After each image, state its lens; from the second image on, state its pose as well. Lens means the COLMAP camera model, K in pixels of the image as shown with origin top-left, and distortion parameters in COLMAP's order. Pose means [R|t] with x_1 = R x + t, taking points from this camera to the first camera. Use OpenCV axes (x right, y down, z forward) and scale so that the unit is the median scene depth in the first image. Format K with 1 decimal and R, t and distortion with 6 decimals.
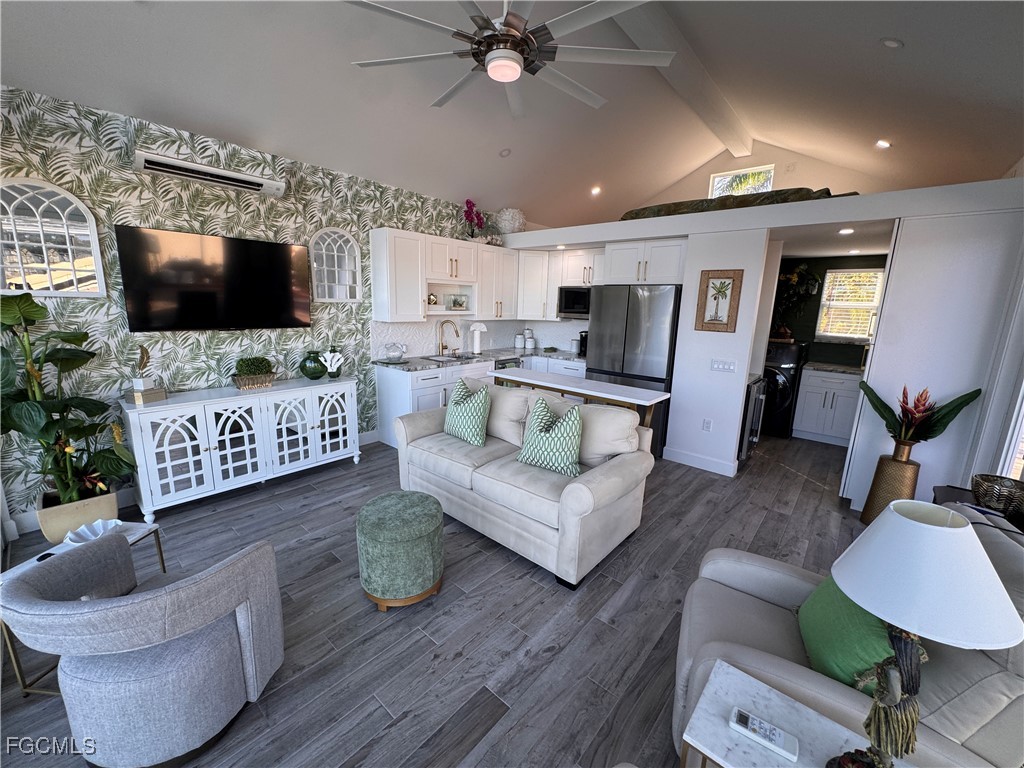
lens RADIAL K [[409.0, 0, 512.0], [0, 409.0, 384.0], [0, 0, 1]] dist [-0.011358, -0.000096]
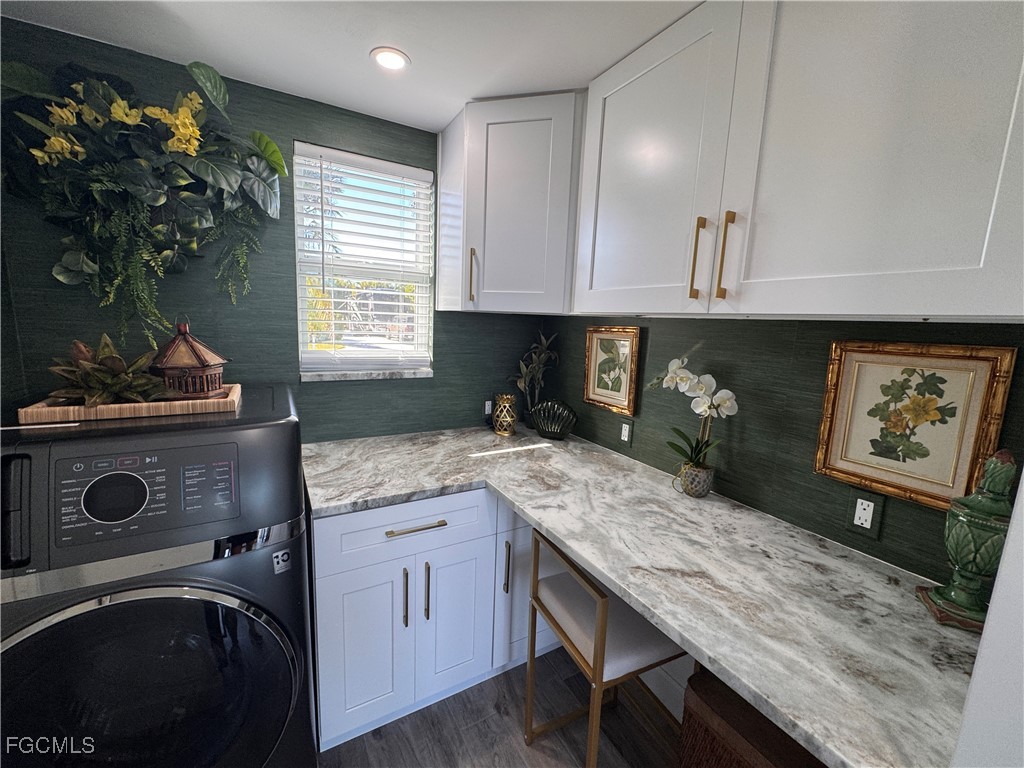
lens RADIAL K [[409.0, 0, 512.0], [0, 409.0, 384.0], [0, 0, 1]] dist [-0.011358, -0.000096]
pose [[0.328886, -0.164985, 0.929846, 0.517268], [0.158241, 0.980328, 0.117972, -0.115683], [-0.931017, 0.108341, 0.348524, 0.759888]]
